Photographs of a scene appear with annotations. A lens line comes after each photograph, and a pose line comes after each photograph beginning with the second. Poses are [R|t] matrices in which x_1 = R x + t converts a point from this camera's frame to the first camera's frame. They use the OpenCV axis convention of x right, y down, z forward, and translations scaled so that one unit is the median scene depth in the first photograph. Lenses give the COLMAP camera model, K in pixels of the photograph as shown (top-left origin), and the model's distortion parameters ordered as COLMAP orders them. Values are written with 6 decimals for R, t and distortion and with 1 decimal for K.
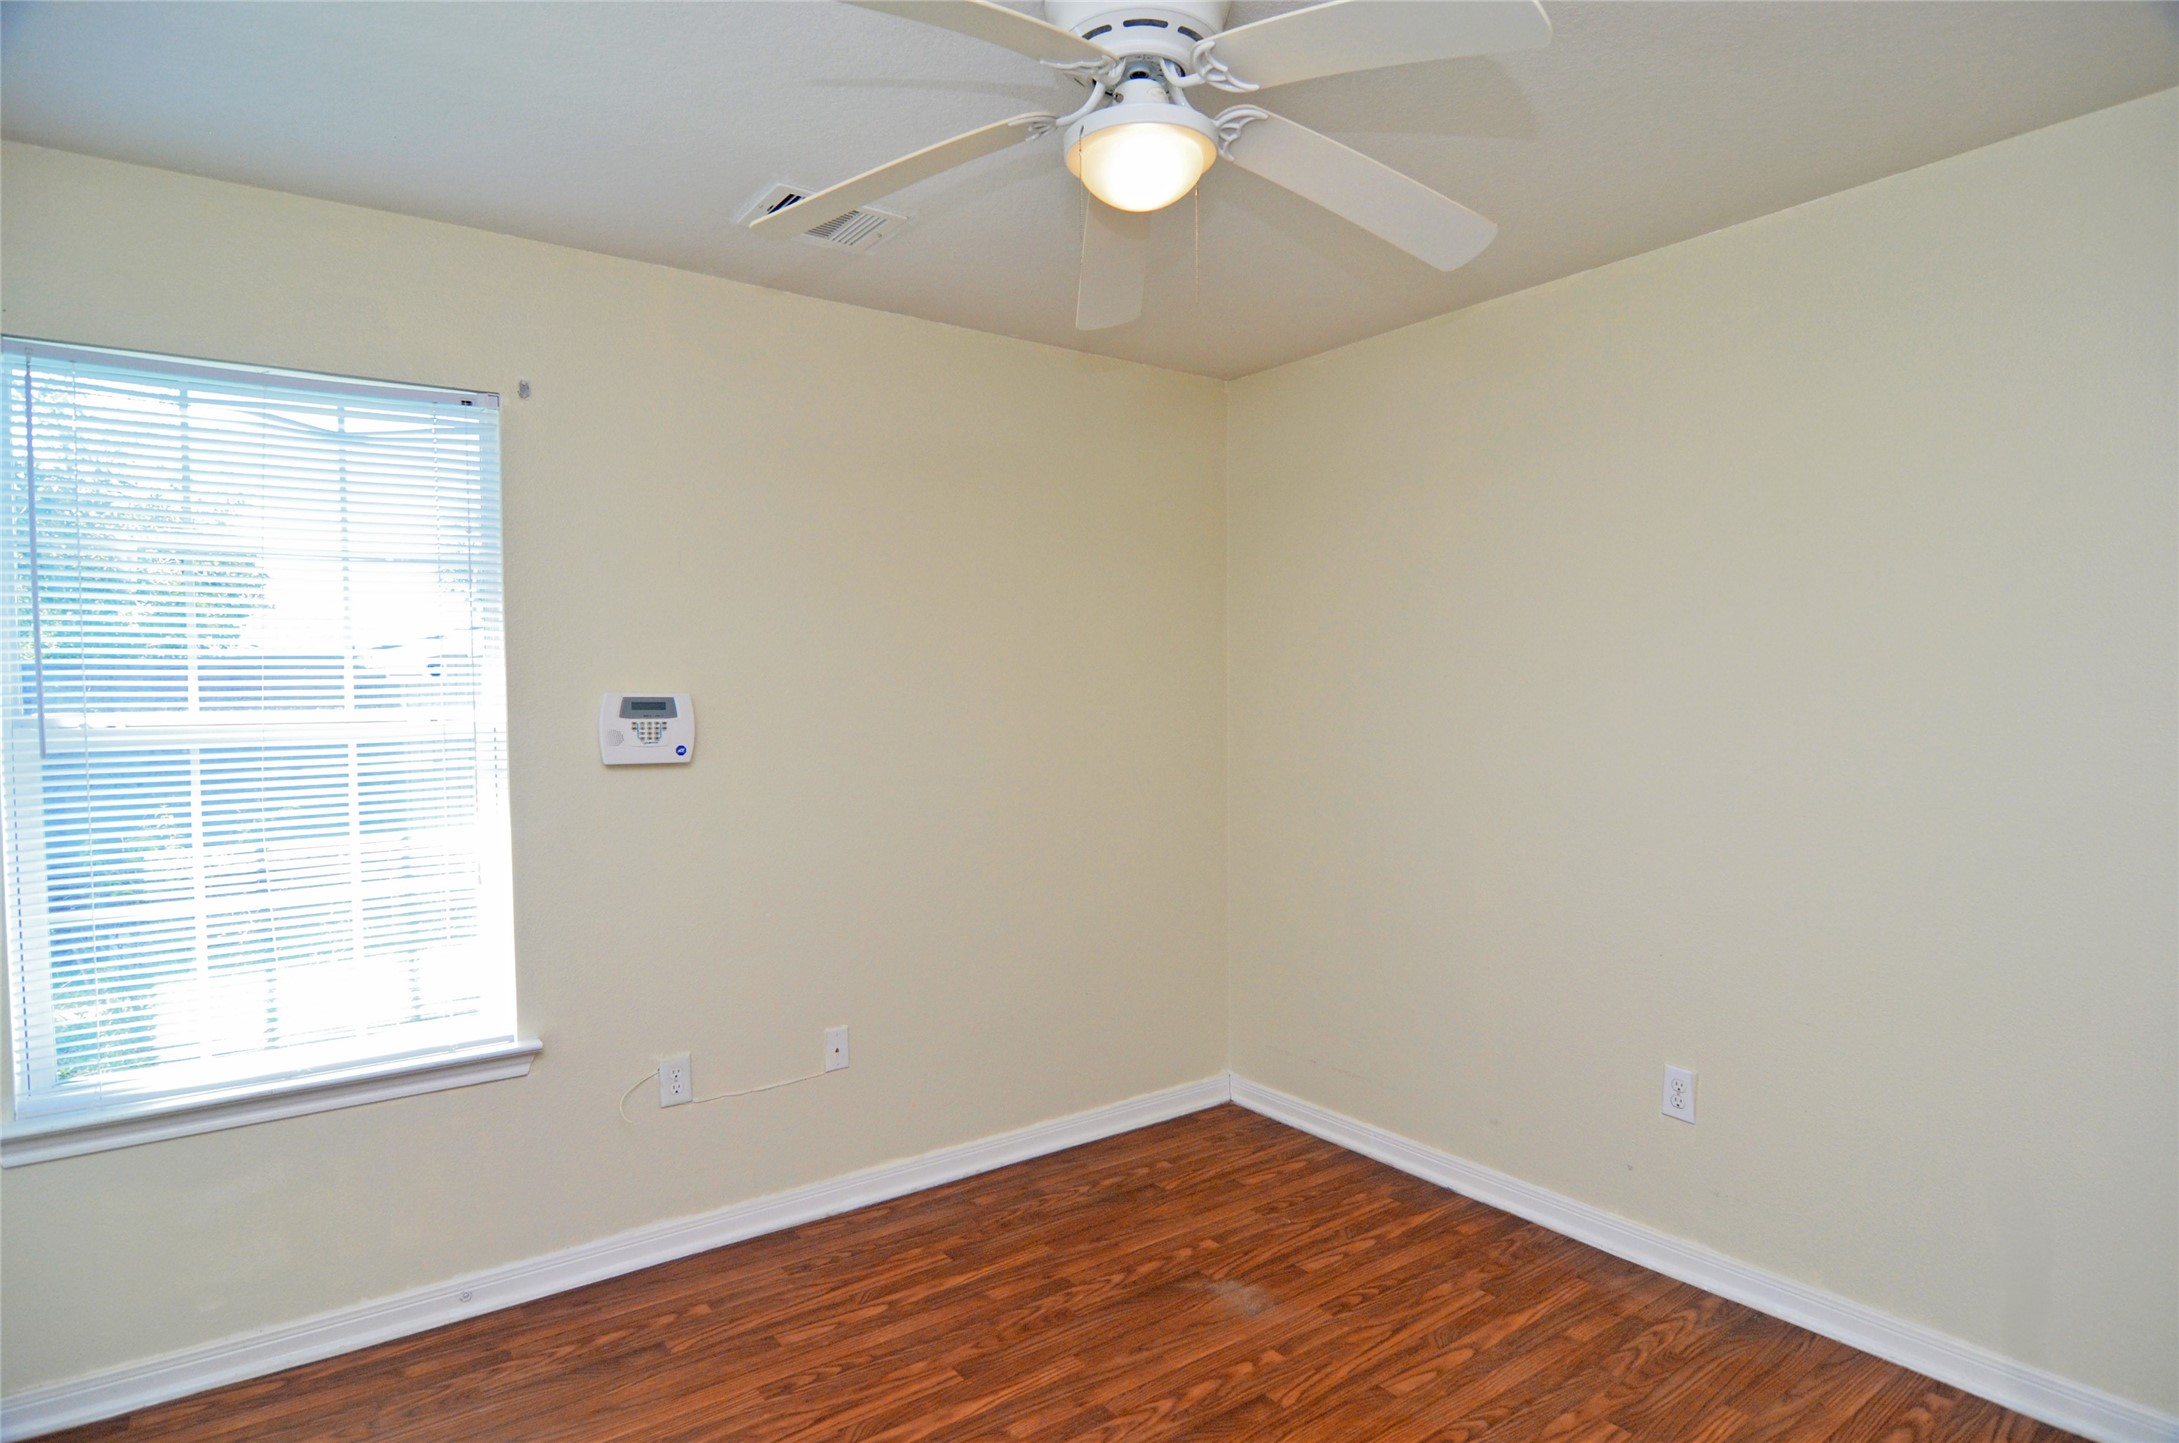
lens RADIAL K [[1179.3, 0, 1067.0], [0, 1179.3, 720.5], [0, 0, 1]] dist [-0.004029, -0.002636]
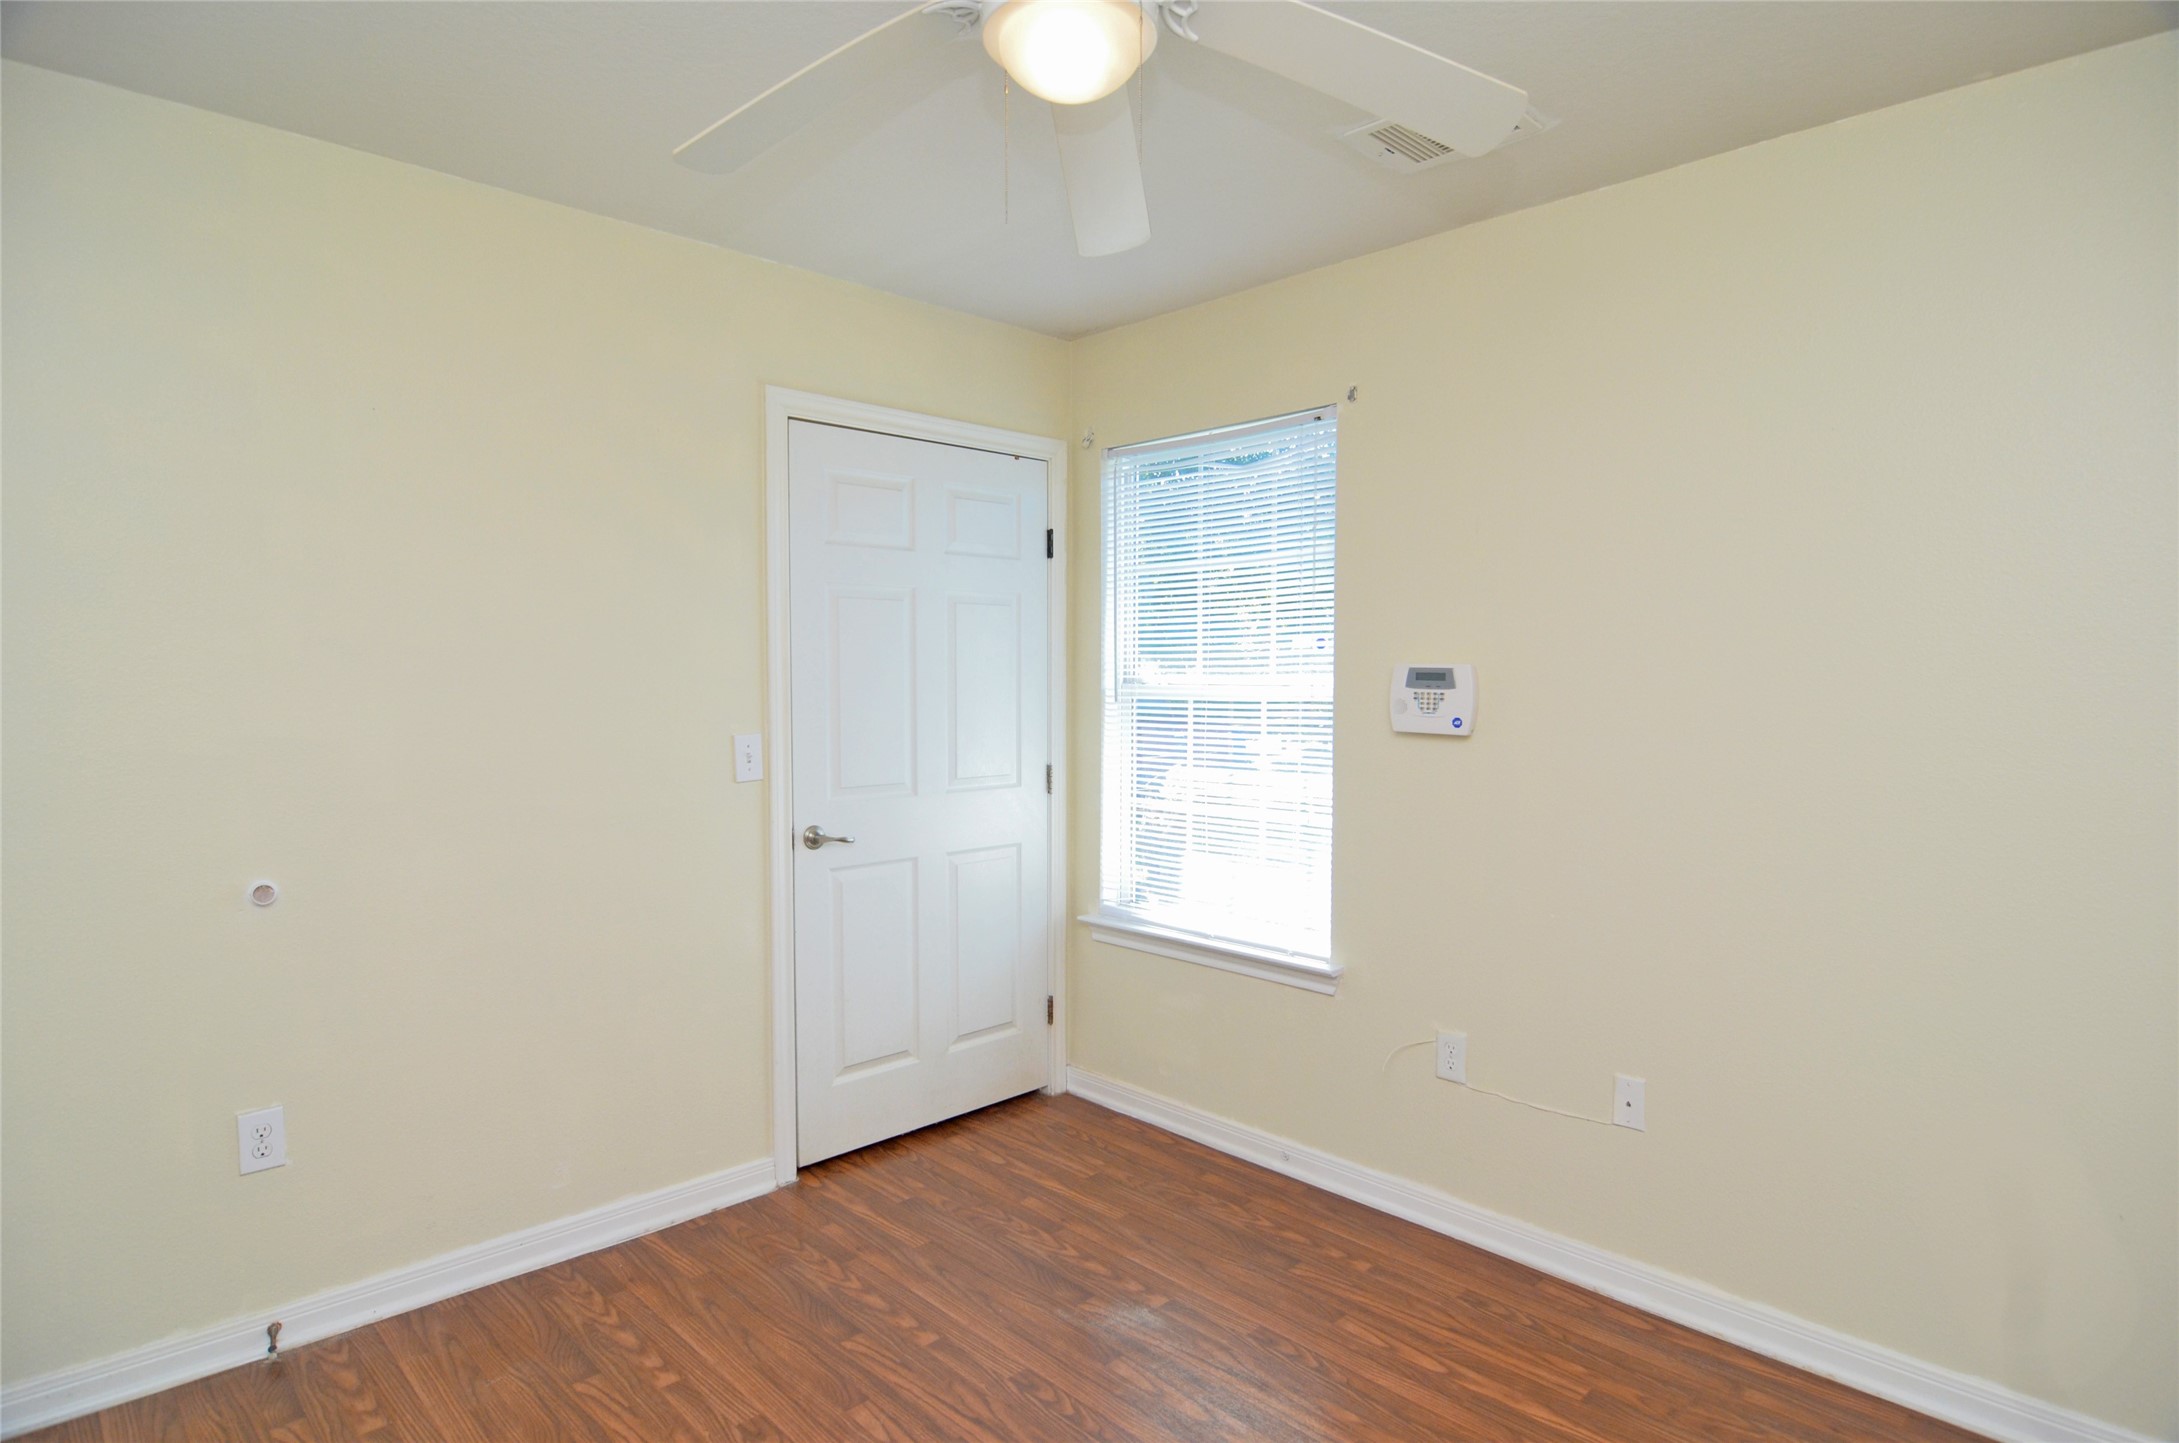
lens RADIAL K [[1179.3, 0, 1109.8], [0, 1179.3, 715.5], [0, 0, 1]] dist [-0.004029, -0.002636]
pose [[0.158839, 0.046416, -0.986213, 0.633761], [-0.028674, 0.998690, 0.042385, -0.014674], [0.986888, 0.021546, 0.159962, 0.600765]]
